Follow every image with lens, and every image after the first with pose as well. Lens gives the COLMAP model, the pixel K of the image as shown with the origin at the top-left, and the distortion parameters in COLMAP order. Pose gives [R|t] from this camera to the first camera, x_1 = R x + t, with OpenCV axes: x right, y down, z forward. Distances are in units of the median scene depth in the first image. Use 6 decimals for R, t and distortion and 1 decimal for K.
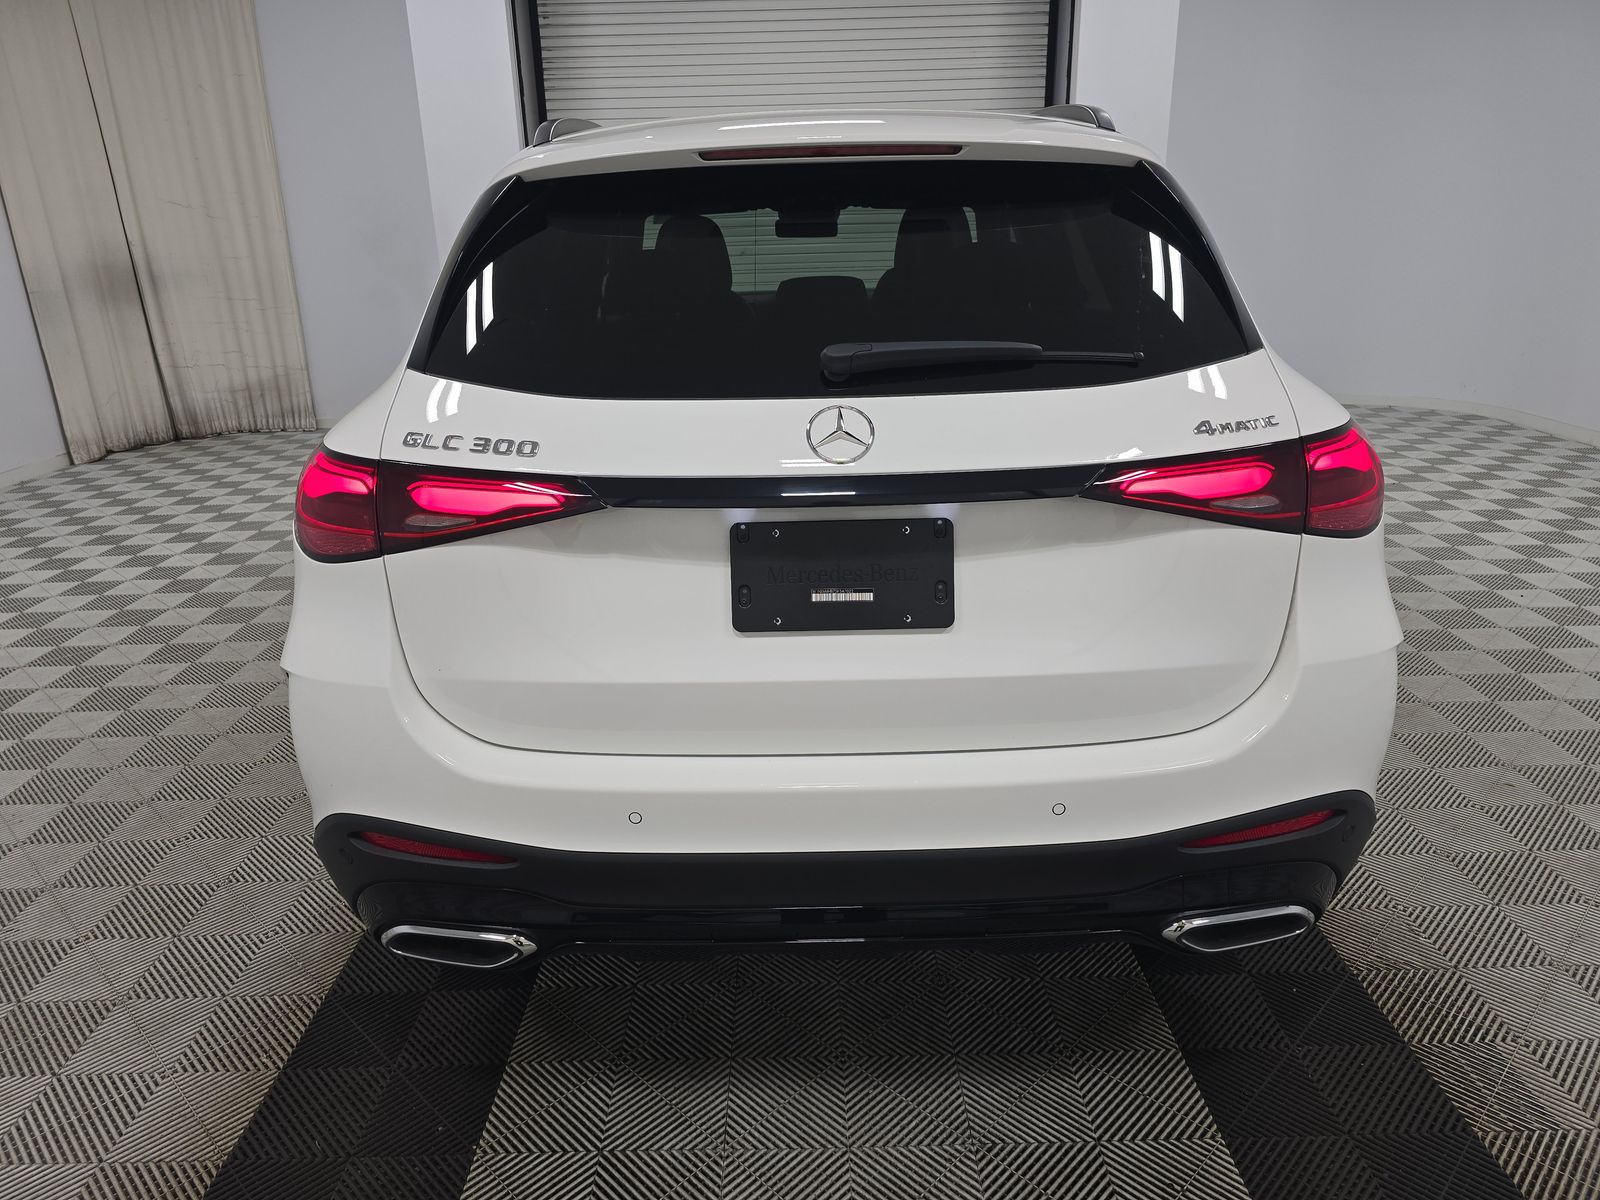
lens RADIAL K [[1048.1, 0, 803.0], [0, 1048.1, 555.7], [0, 0, 1]] dist [0.037952, 0.001341]
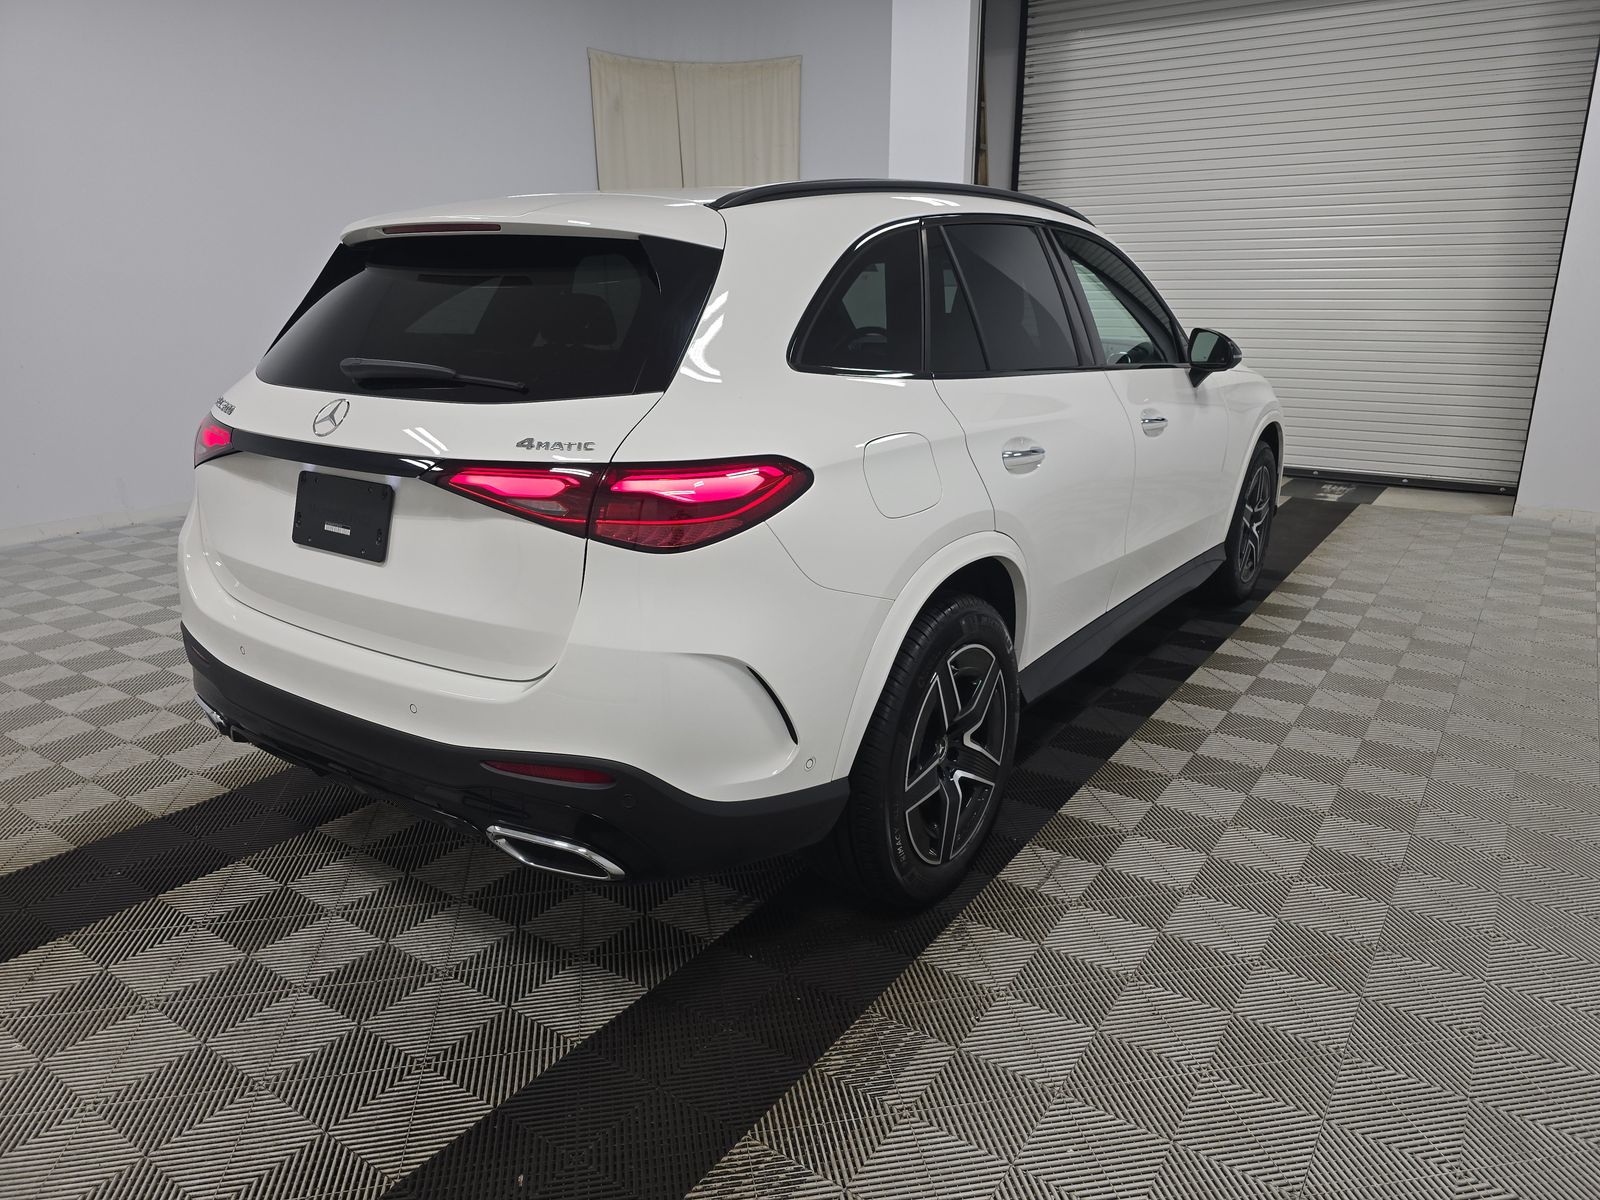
lens RADIAL K [[1090.5, 0, 795.4], [0, 1090.5, 582.1], [0, 0, 1]] dist [0.073058, -0.047947]
pose [[0.829388, 0.177007, -0.529890, 1.378651], [-0.193346, 0.980812, 0.025008, -0.050142], [0.524149, 0.081711, 0.847697, 0.039422]]
